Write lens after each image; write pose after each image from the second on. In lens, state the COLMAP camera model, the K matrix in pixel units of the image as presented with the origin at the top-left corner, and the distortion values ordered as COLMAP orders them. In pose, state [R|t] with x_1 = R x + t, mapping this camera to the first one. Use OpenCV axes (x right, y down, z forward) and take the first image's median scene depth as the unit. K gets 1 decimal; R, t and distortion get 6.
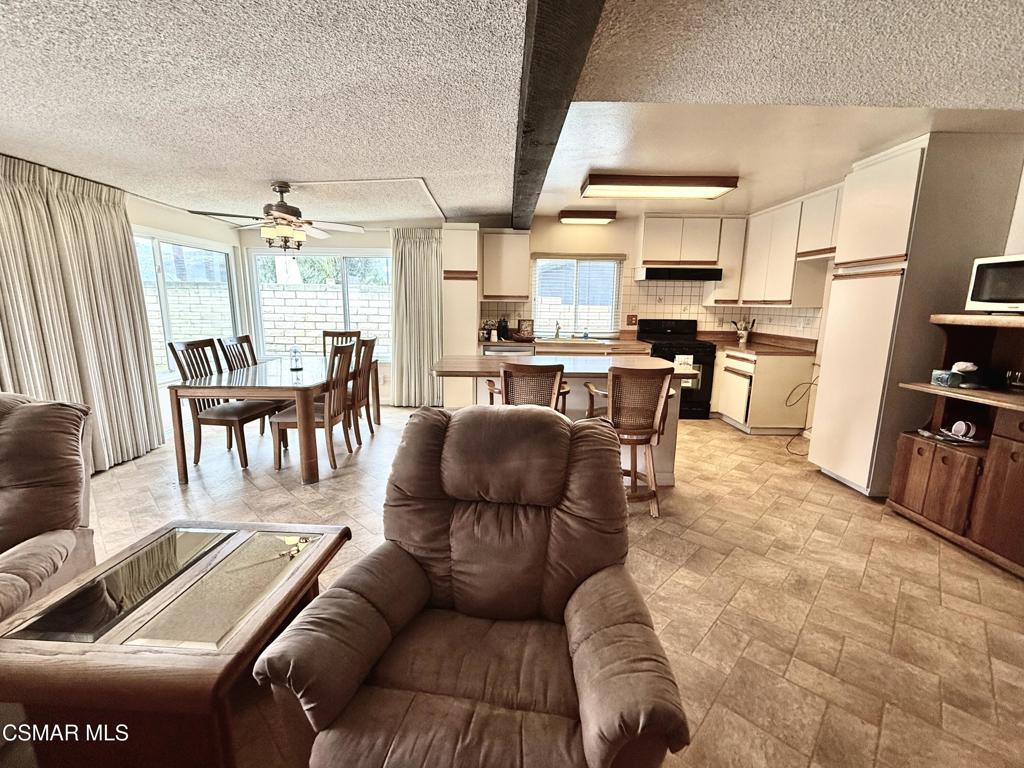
lens RADIAL K [[439.9, 0, 515.5], [0, 439.9, 384.8], [0, 0, 1]] dist [-0.001139, -0.000344]
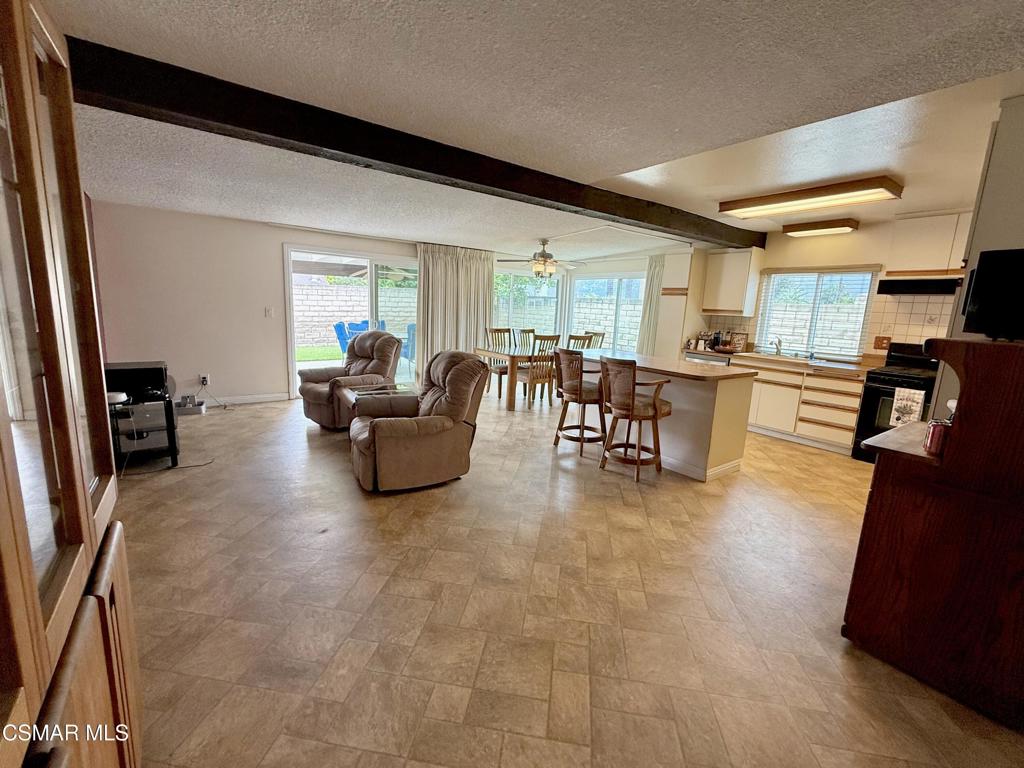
lens RADIAL K [[439.9, 0, 513.1], [0, 439.9, 384.4], [0, 0, 1]] dist [-0.001139, -0.000344]
pose [[0.584197, 0.155413, -0.796593, 0.613309], [-0.184822, 0.981182, 0.055883, 0.012648], [0.790288, 0.114581, 0.601927, -0.040257]]
